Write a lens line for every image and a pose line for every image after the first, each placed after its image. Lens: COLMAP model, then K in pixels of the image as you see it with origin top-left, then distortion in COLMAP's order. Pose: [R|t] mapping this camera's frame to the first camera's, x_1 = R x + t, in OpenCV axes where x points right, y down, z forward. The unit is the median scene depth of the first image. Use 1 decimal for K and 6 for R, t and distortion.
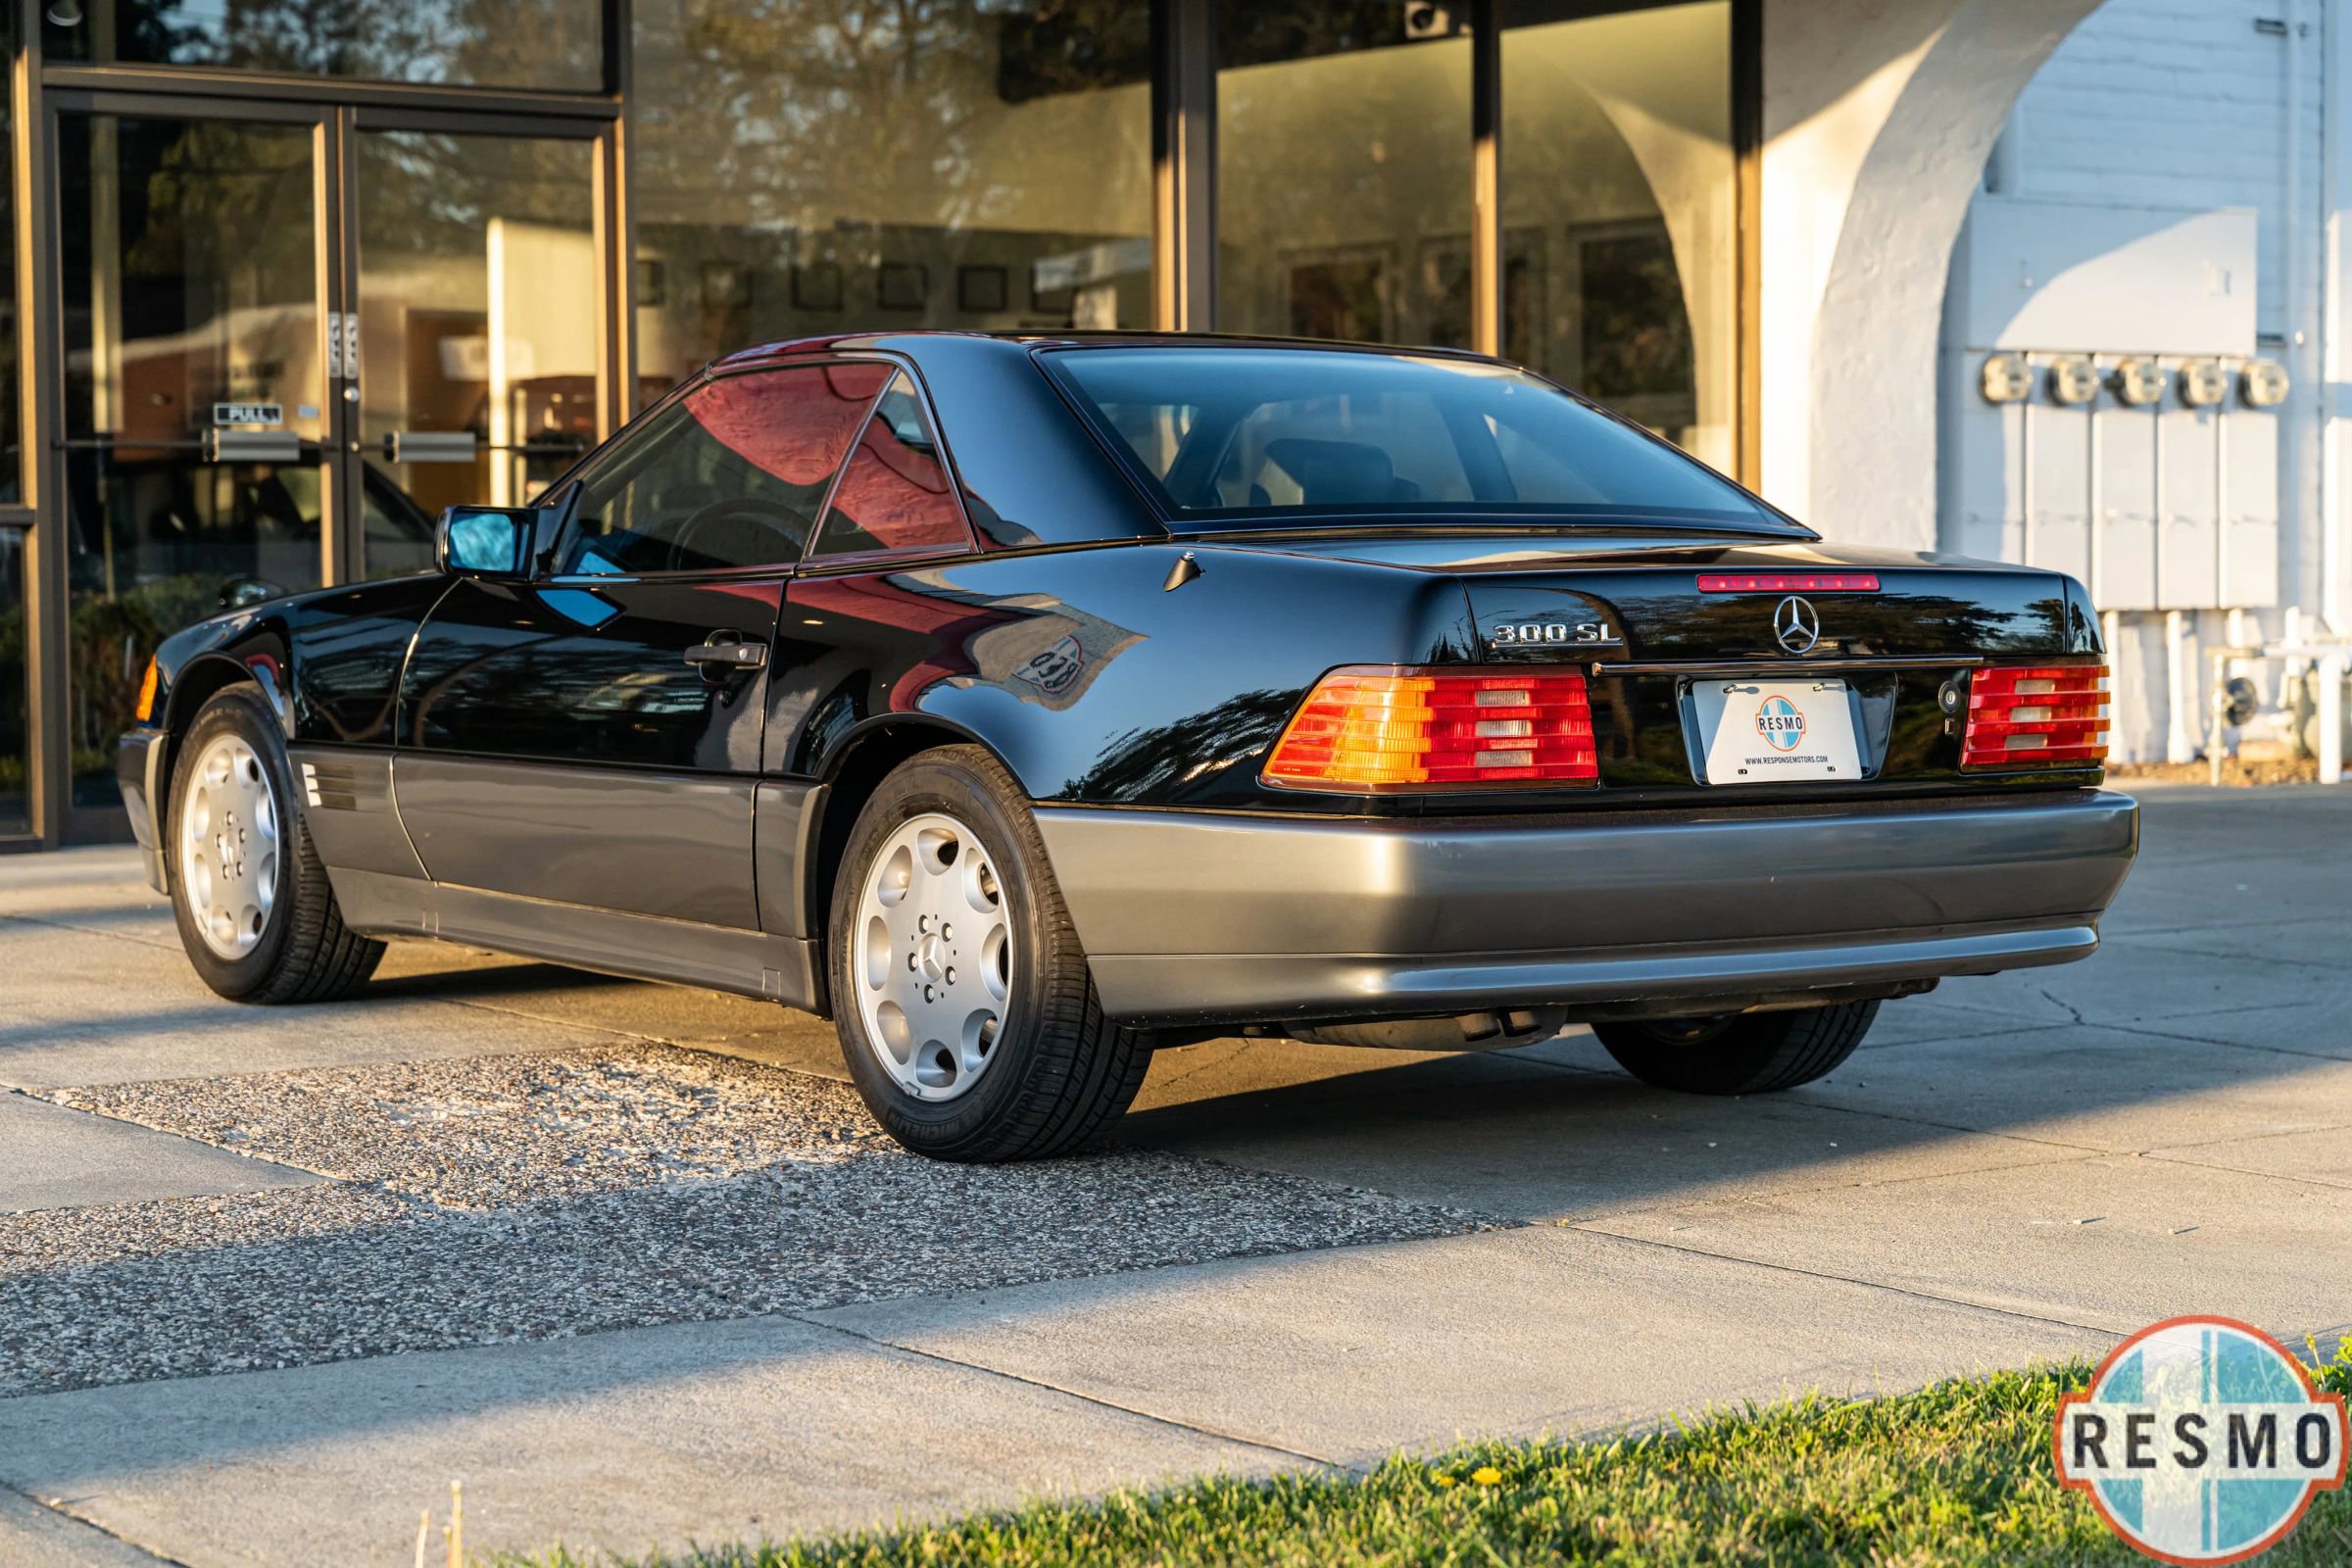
lens RADIAL K [[4570.5, 0, 1259.7], [0, 4570.5, 791.4], [0, 0, 1]] dist [0.008868, 0.008128]
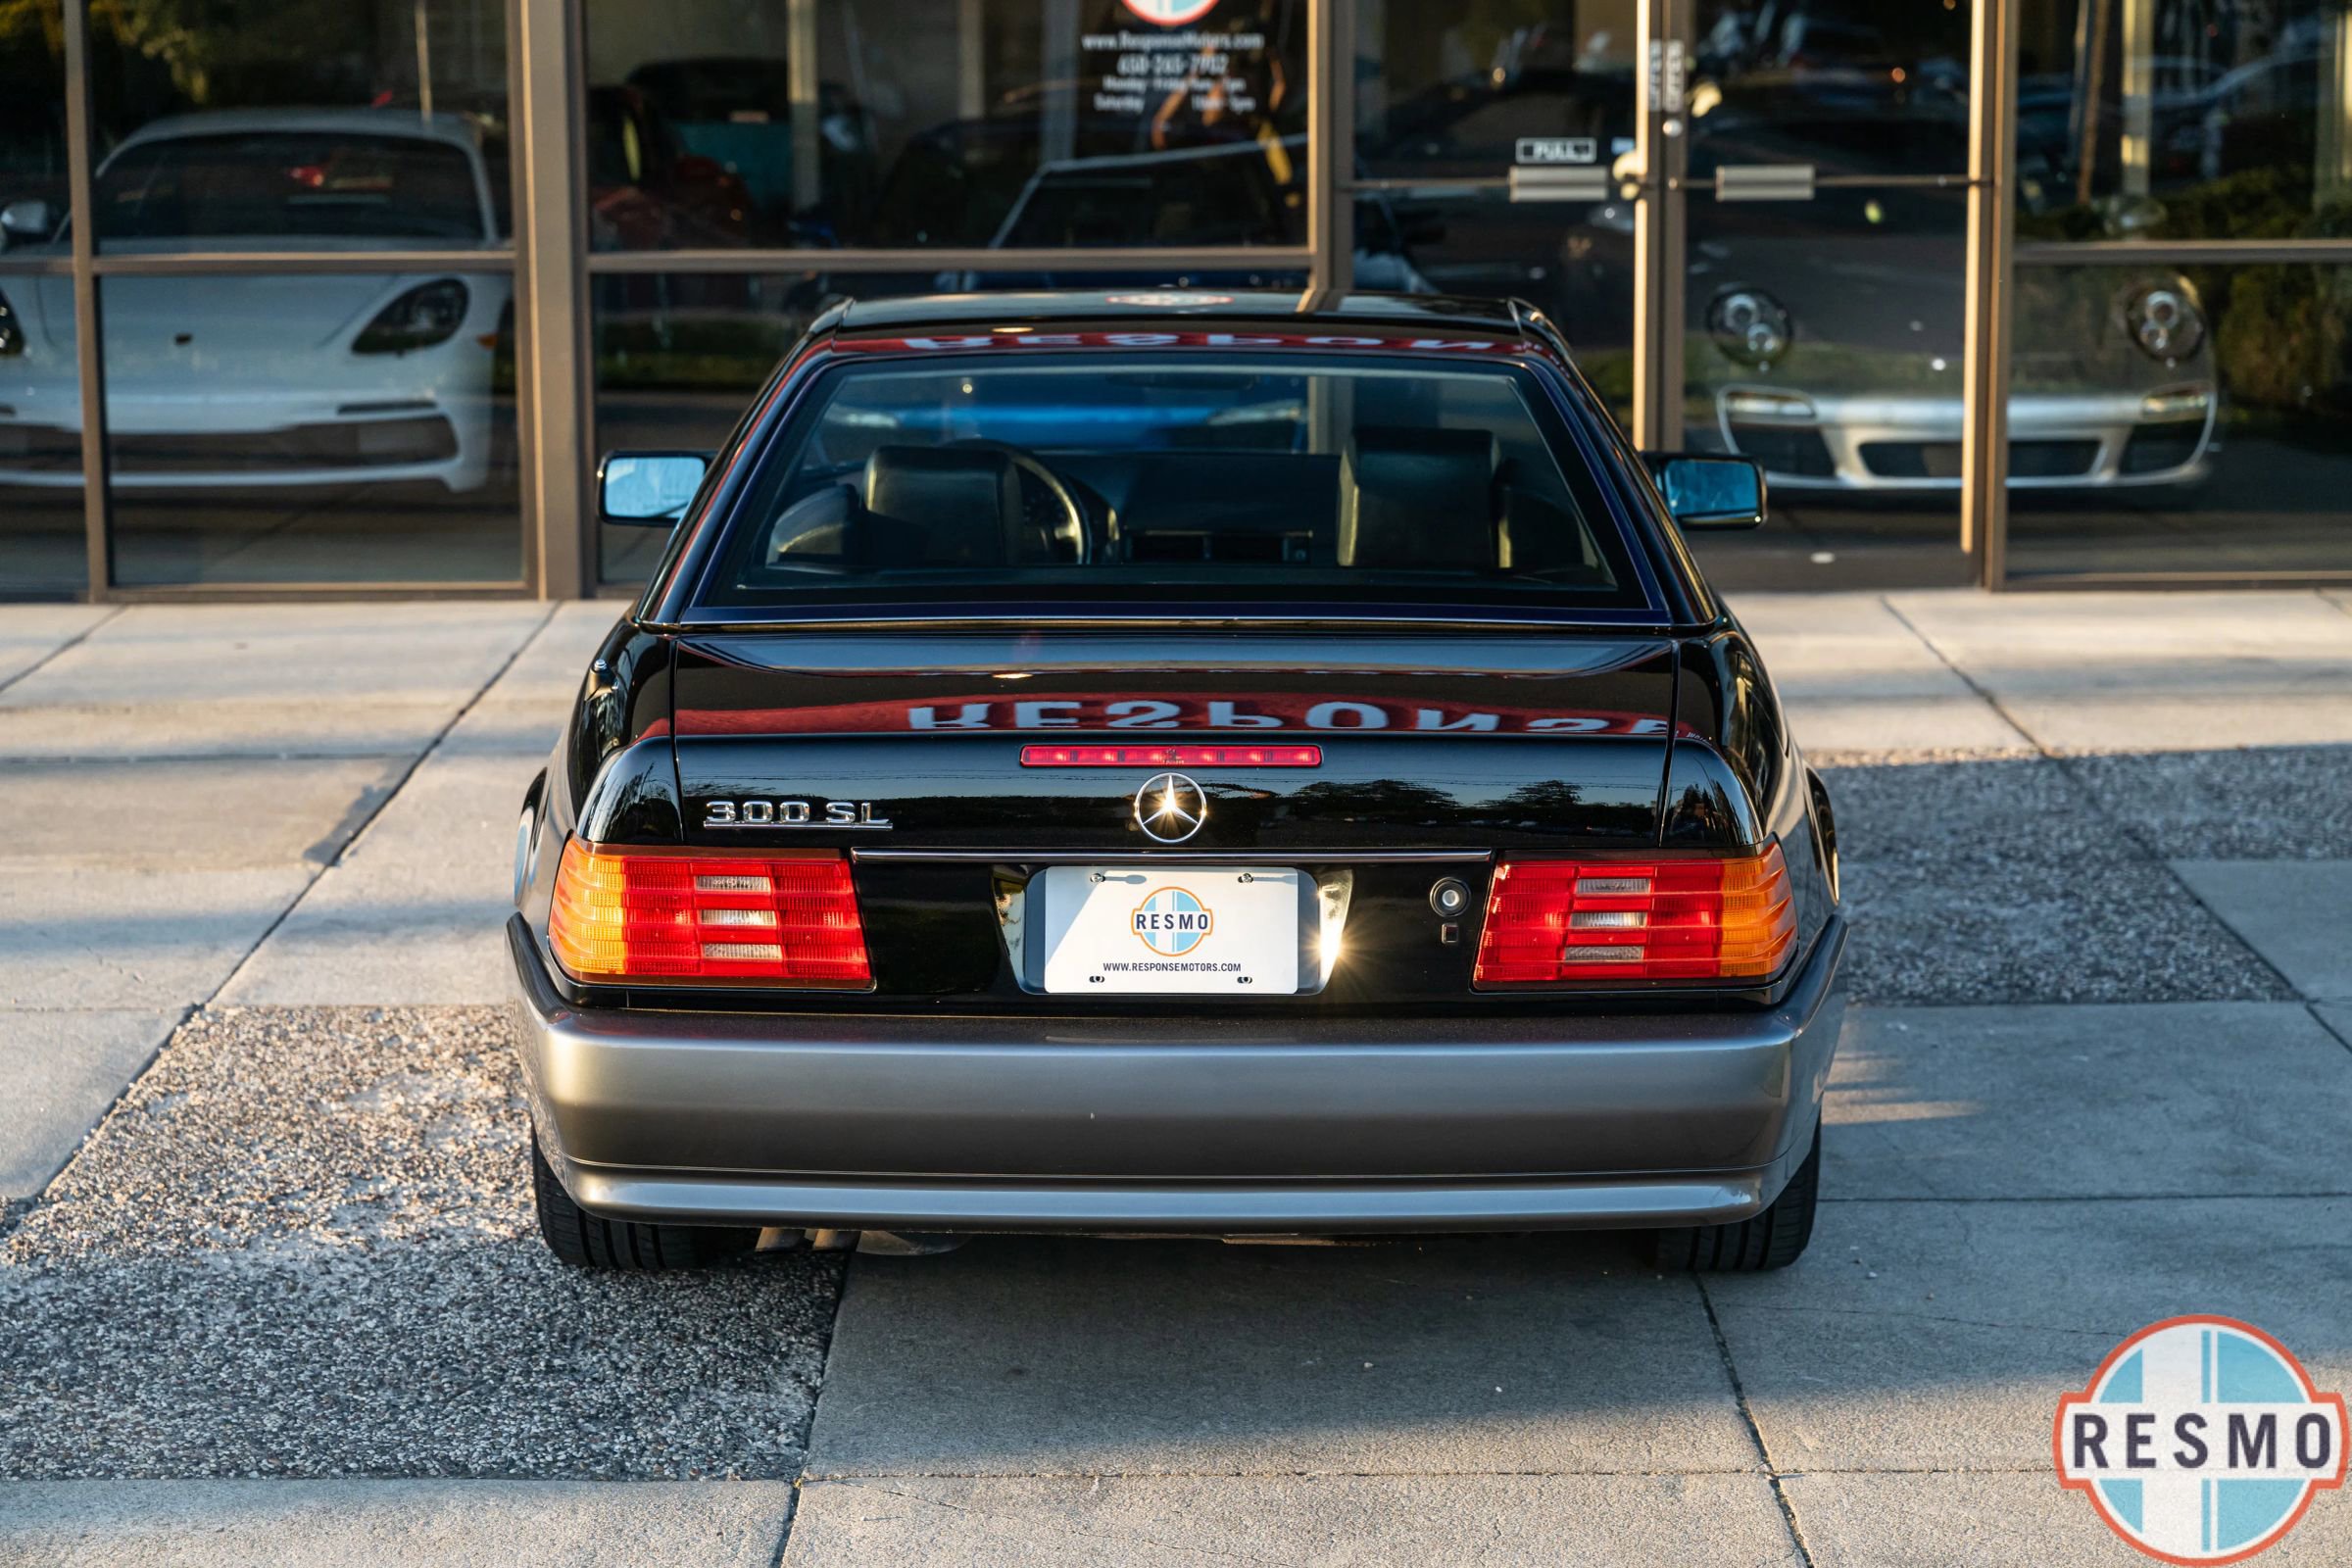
lens RADIAL K [[4570.5, 0, 1259.7], [0, 4570.5, 791.4], [0, 0, 1]] dist [0.008868, 0.008128]
pose [[0.783998, 0.108249, -0.611252, 0.626003], [-0.027696, 0.989798, 0.139763, -0.153327], [0.620145, -0.092645, 0.778997, 0.370218]]
